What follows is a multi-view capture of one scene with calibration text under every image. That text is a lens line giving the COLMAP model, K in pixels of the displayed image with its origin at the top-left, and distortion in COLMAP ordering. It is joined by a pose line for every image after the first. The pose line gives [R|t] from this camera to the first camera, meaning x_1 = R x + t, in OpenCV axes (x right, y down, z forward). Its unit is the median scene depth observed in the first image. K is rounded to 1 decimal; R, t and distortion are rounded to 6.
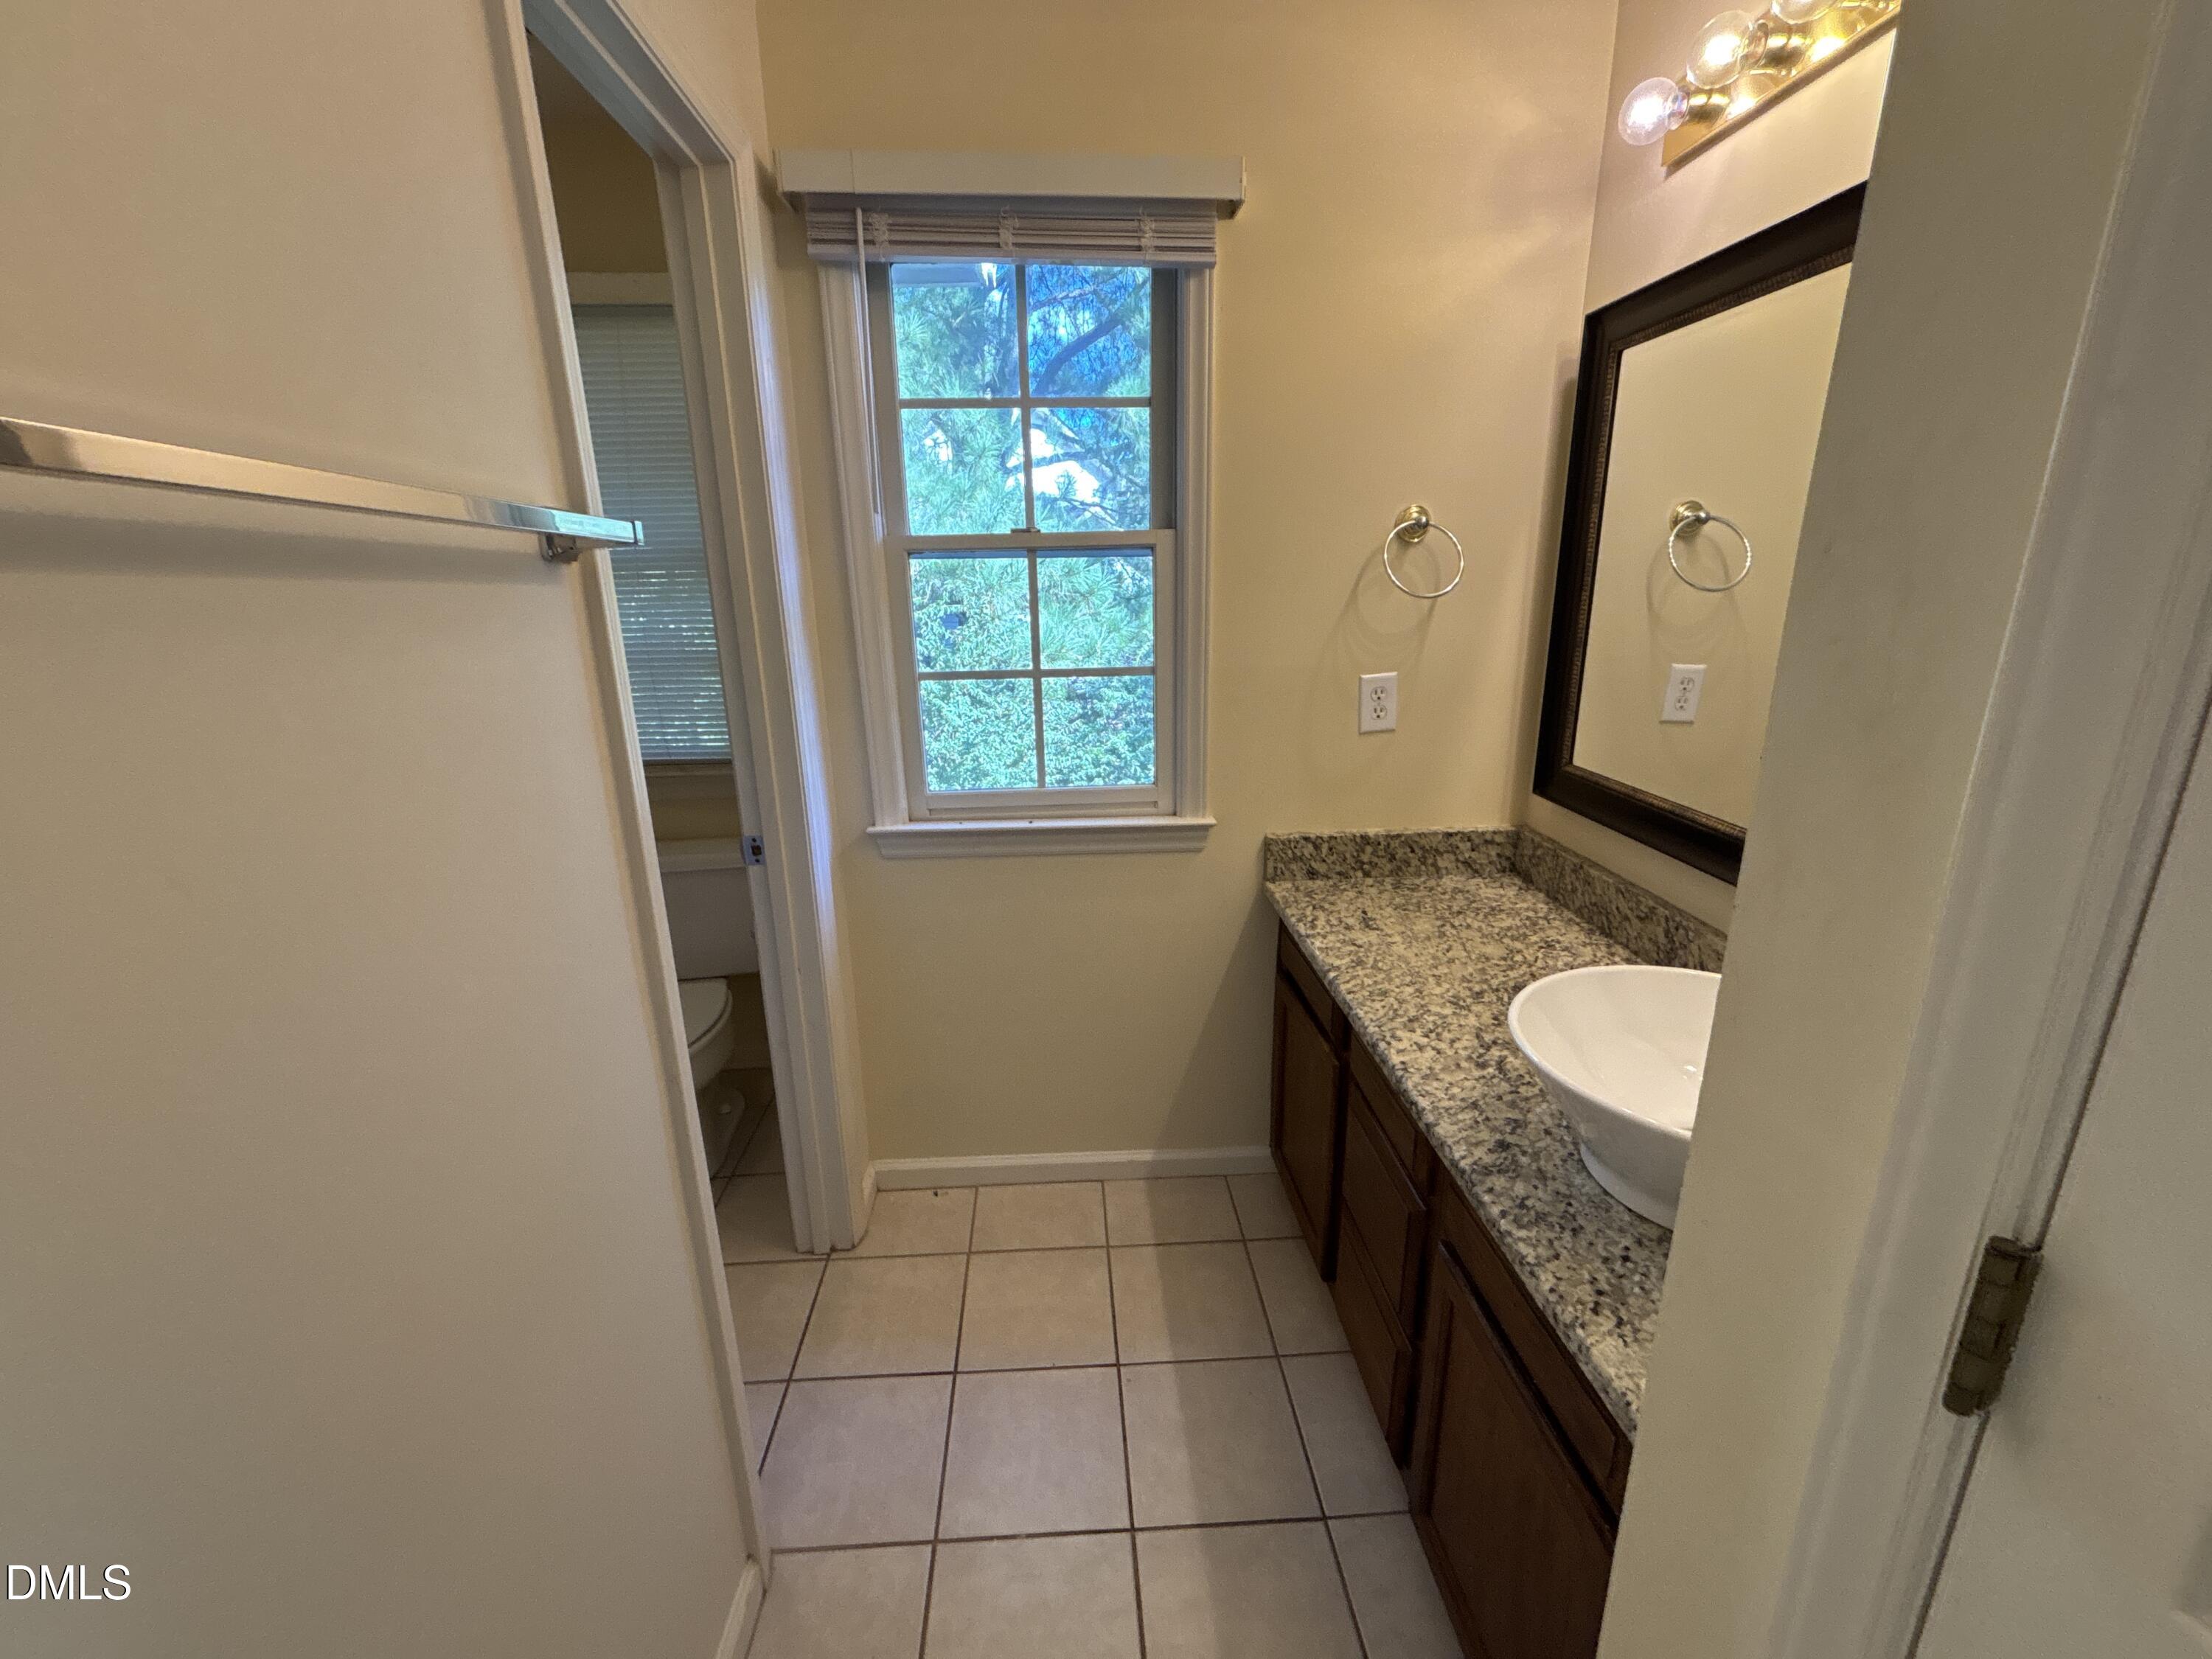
lens RADIAL K [[893.0, 0, 1106.0], [0, 893.0, 829.5], [0, 0, 1]] dist [-0.007553, -0.000530]
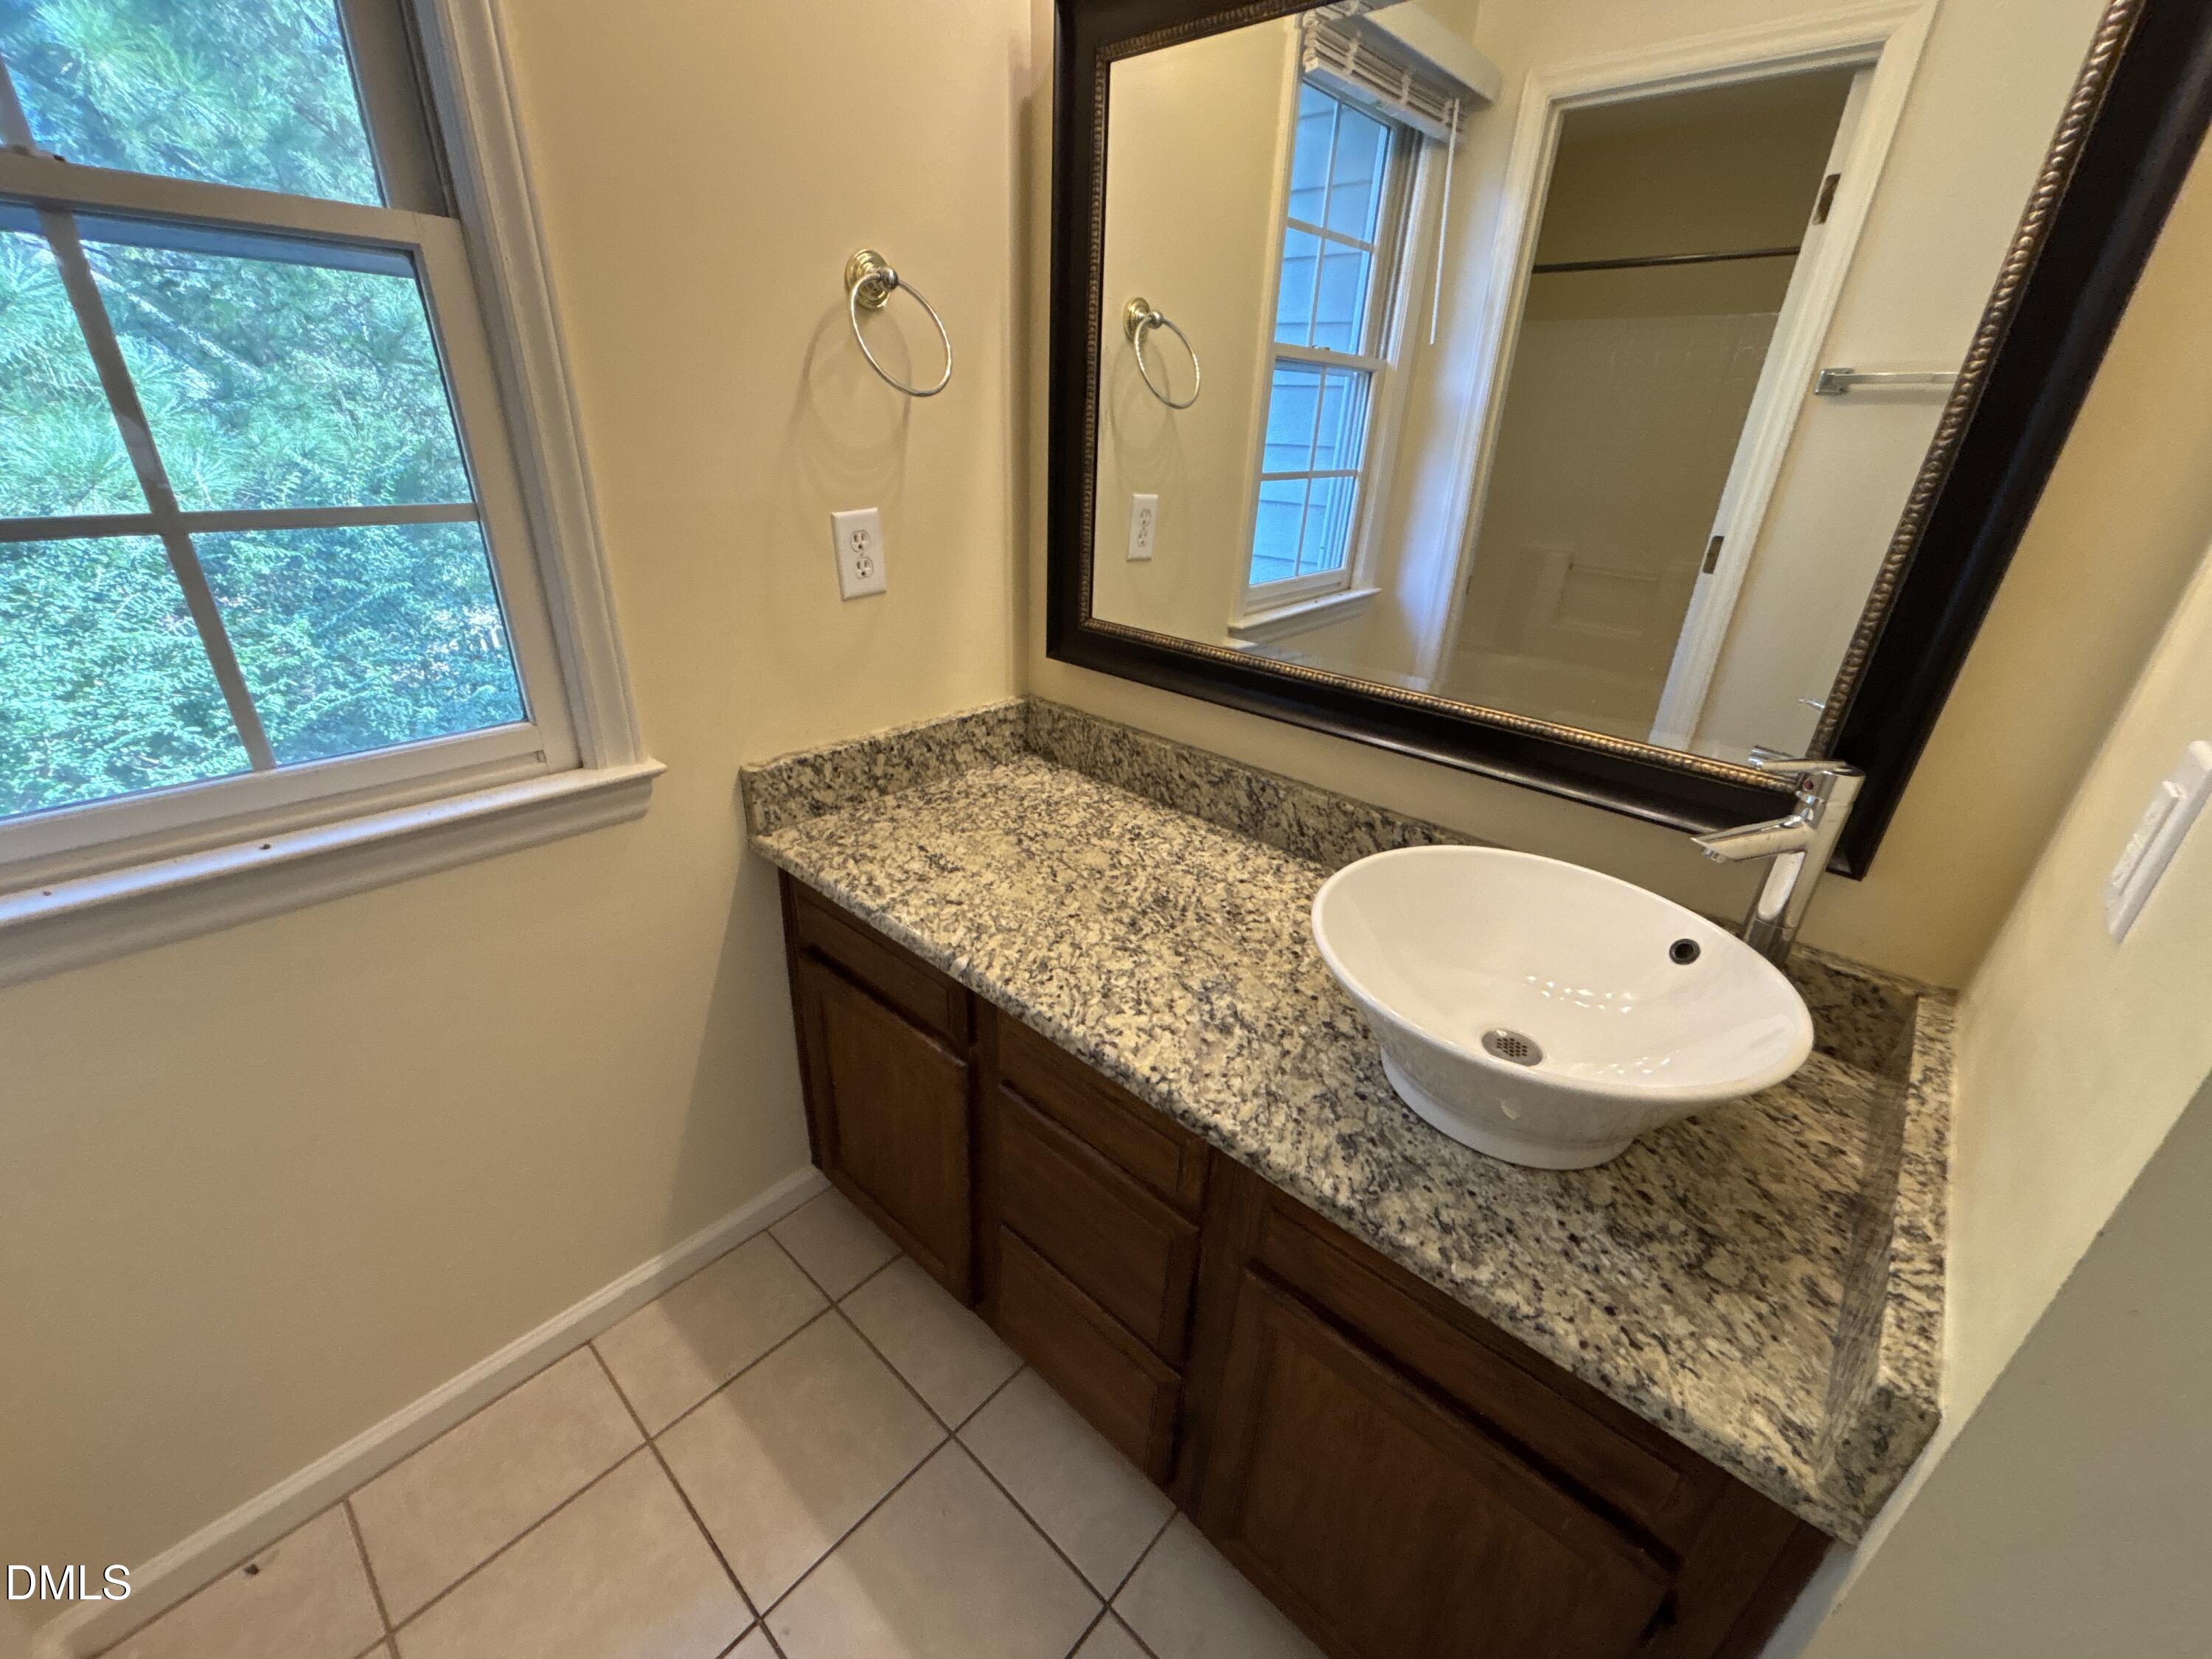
lens RADIAL K [[878.0, 0, 1111.3], [0, 878.0, 836.0], [0, 0, 1]] dist [0.007530, -0.005568]
pose [[0.704083, -0.255453, 0.662579, -0.074700], [0.139104, 0.964593, 0.224076, -0.055014], [-0.696360, -0.065601, 0.714688, 0.351659]]
